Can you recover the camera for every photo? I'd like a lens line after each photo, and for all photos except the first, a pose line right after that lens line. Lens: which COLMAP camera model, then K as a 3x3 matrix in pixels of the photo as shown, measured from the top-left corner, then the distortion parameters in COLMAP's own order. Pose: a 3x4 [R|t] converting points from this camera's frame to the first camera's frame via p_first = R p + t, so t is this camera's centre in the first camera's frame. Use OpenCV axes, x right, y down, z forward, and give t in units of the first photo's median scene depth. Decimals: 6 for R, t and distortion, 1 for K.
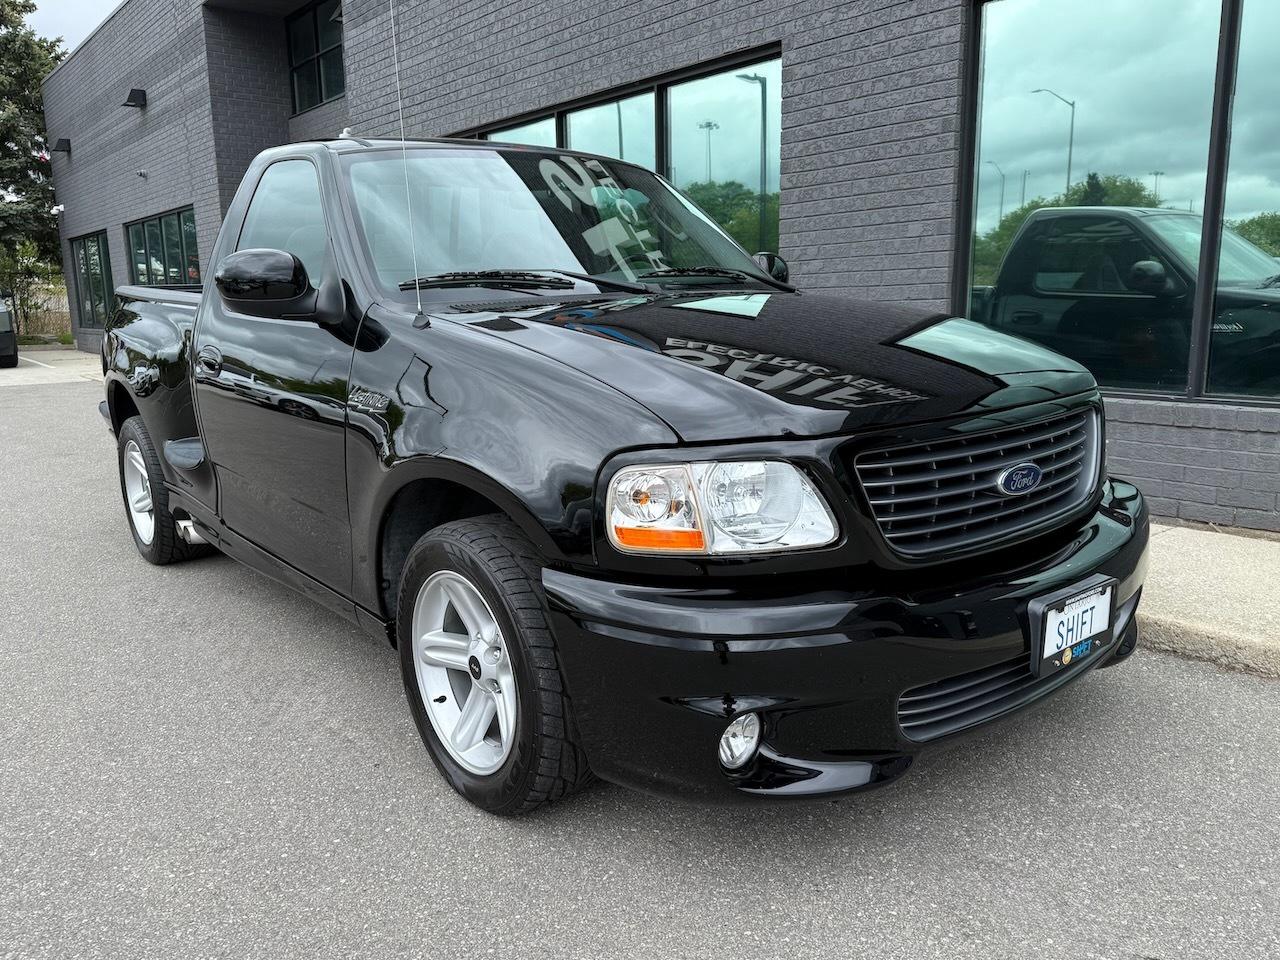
lens RADIAL K [[988.9, 0, 641.5], [0, 988.9, 477.9], [0, 0, 1]] dist [0.013996, -0.012600]
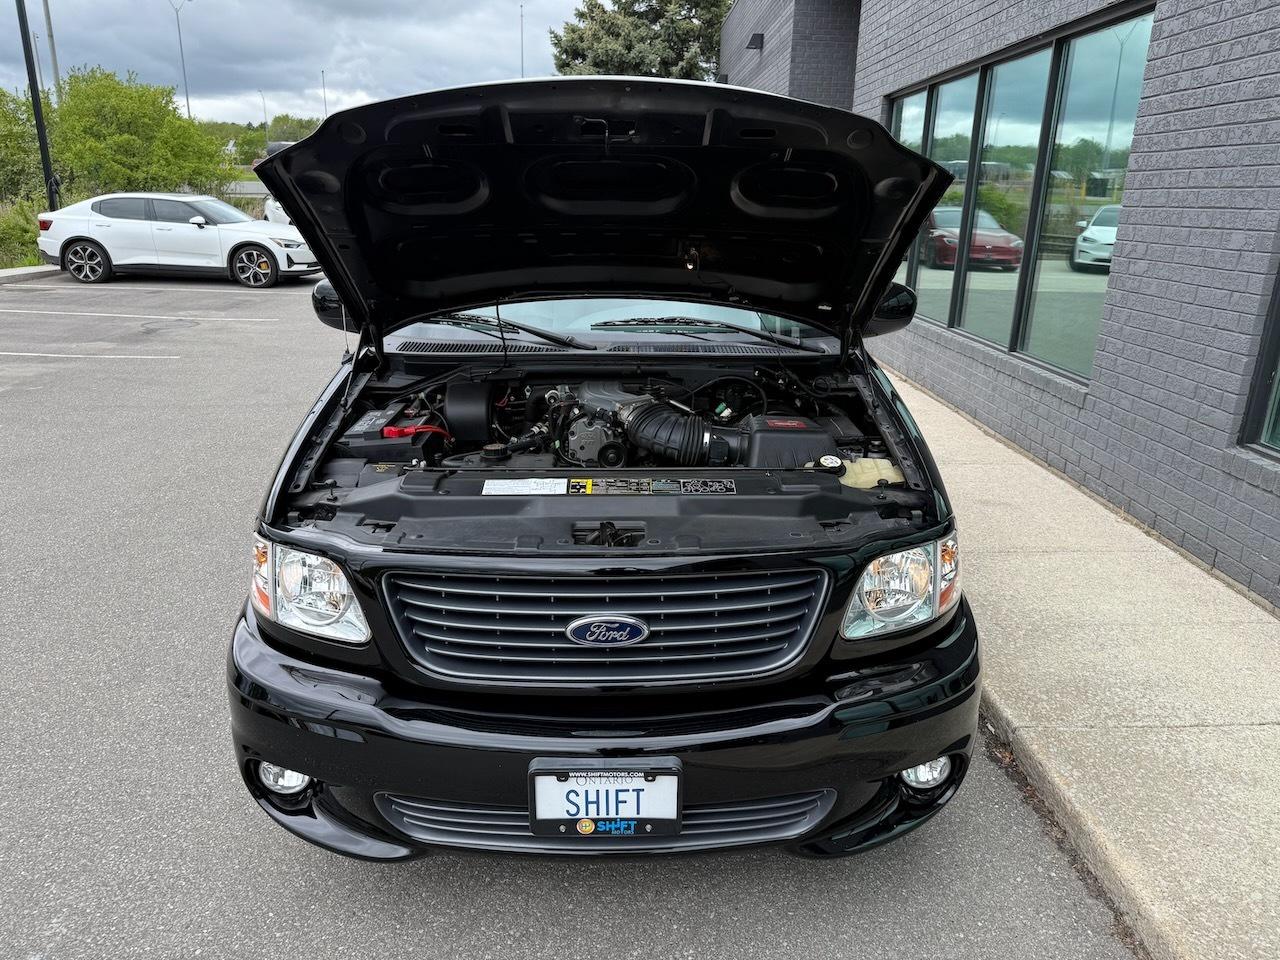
lens RADIAL K [[907.6, 0, 652.0], [0, 907.6, 463.0], [0, 0, 1]] dist [-0.006621, -0.003580]
pose [[0.781151, 0.208771, -0.588402, 0.367427], [-0.143226, 0.977224, 0.156585, -0.122918], [0.607691, -0.038042, 0.793262, 0.143512]]
